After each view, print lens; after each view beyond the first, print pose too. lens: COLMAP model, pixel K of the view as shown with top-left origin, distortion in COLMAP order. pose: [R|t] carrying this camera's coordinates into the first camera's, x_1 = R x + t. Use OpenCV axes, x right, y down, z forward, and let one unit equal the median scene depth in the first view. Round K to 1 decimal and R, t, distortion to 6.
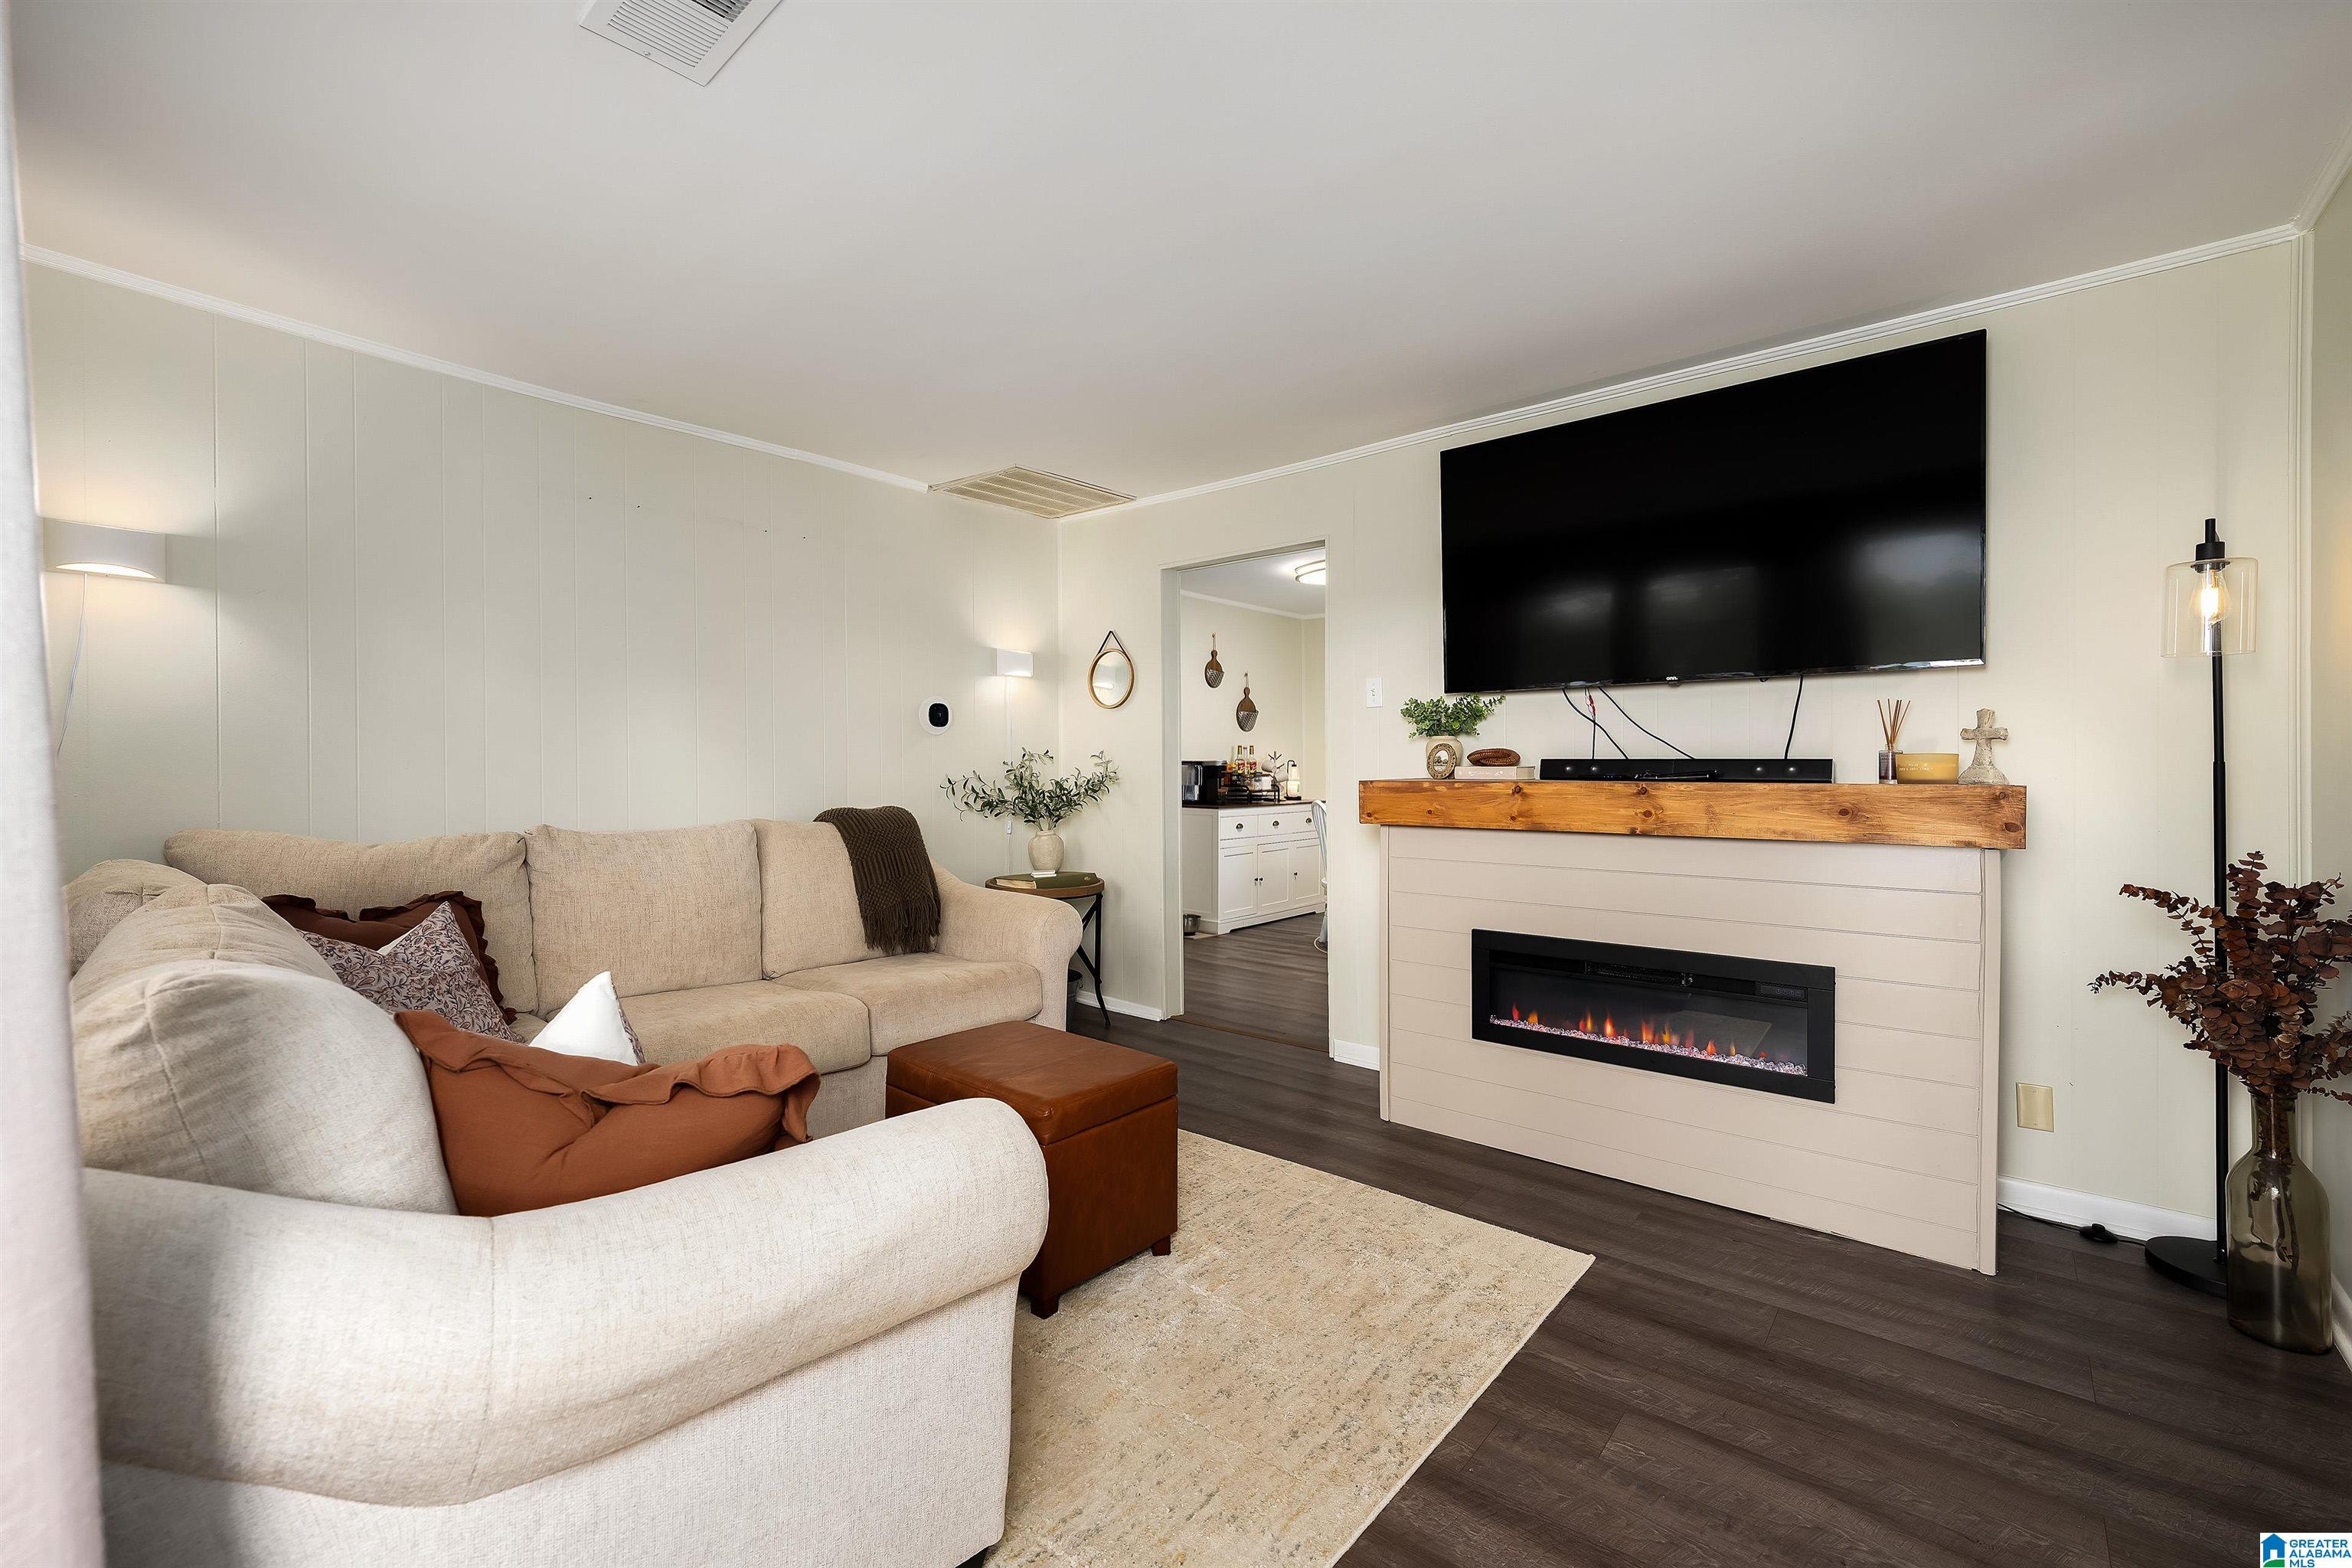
lens RADIAL K [[1020.4, 0, 1176.0], [0, 1020.4, 784.0], [0, 0, 1]] dist [0.001212, 0.000068]
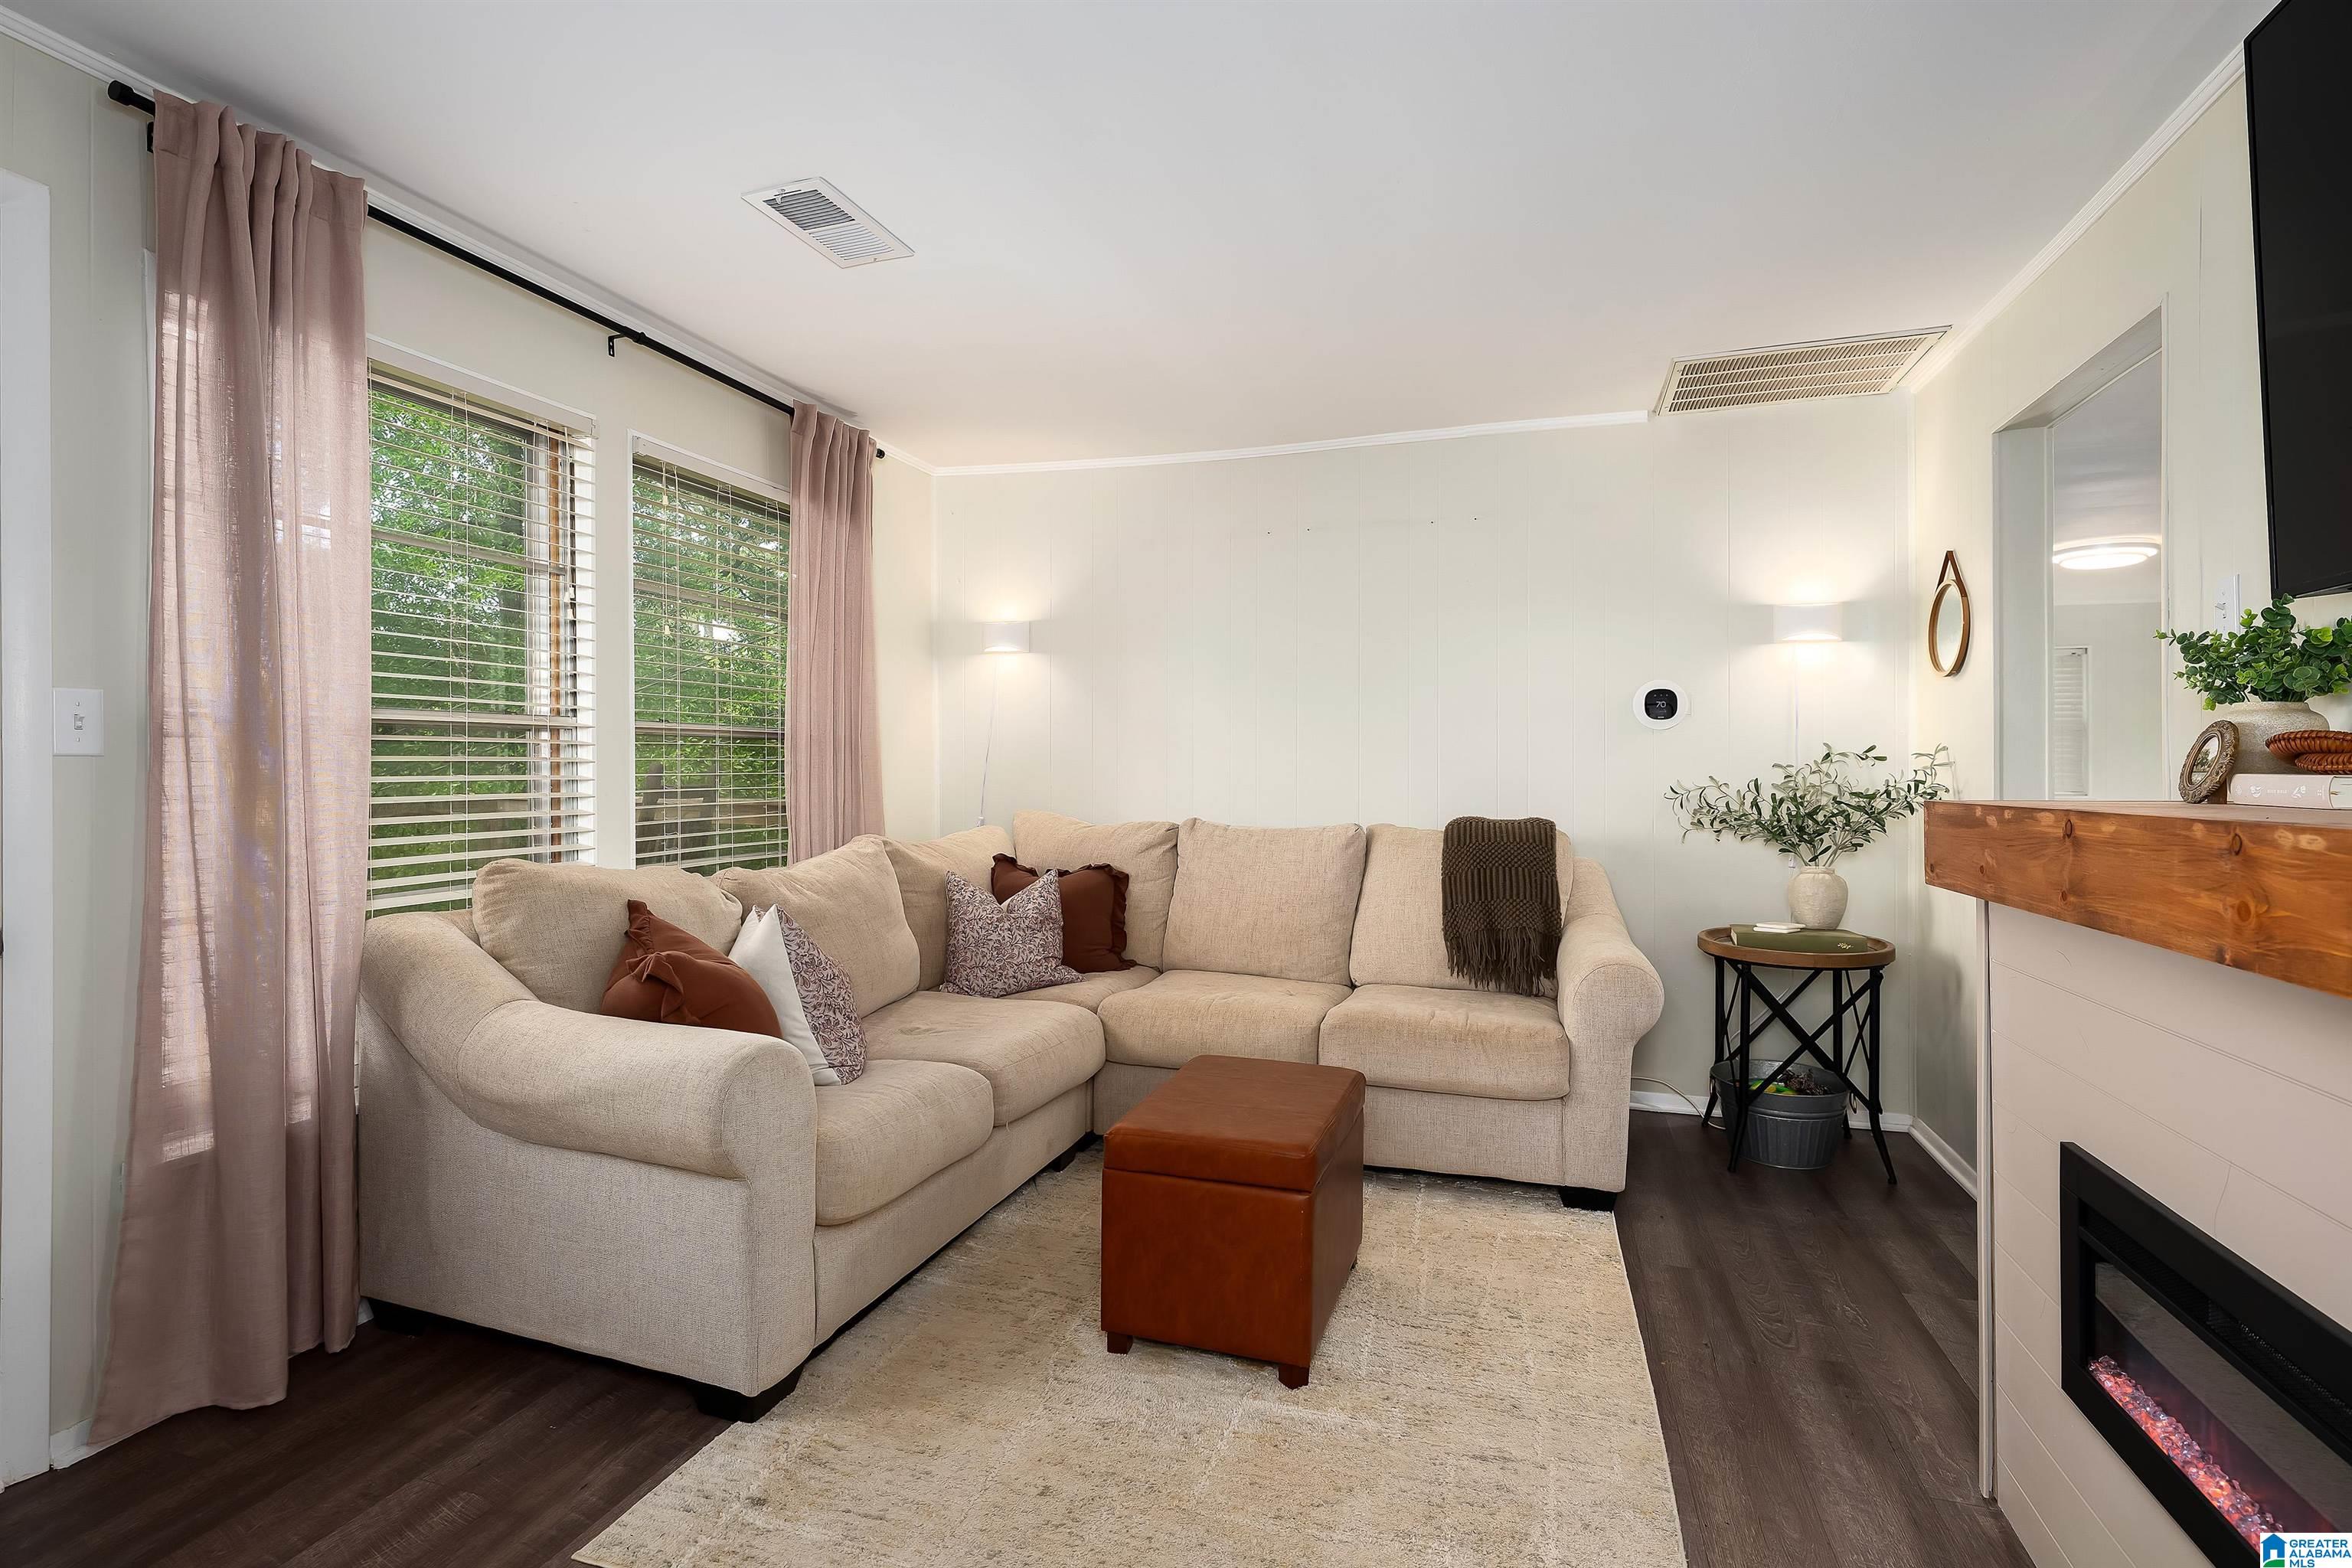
lens RADIAL K [[1179.6, 0, 1176.0], [0, 1179.6, 784.0], [0, 0, 1]] dist [-0.002179, -0.000188]
pose [[0.348136, 0.013635, -0.937345, 0.573242], [-0.018430, 0.999801, 0.007699, -0.008886], [0.937263, 0.014595, 0.348318, 0.416596]]
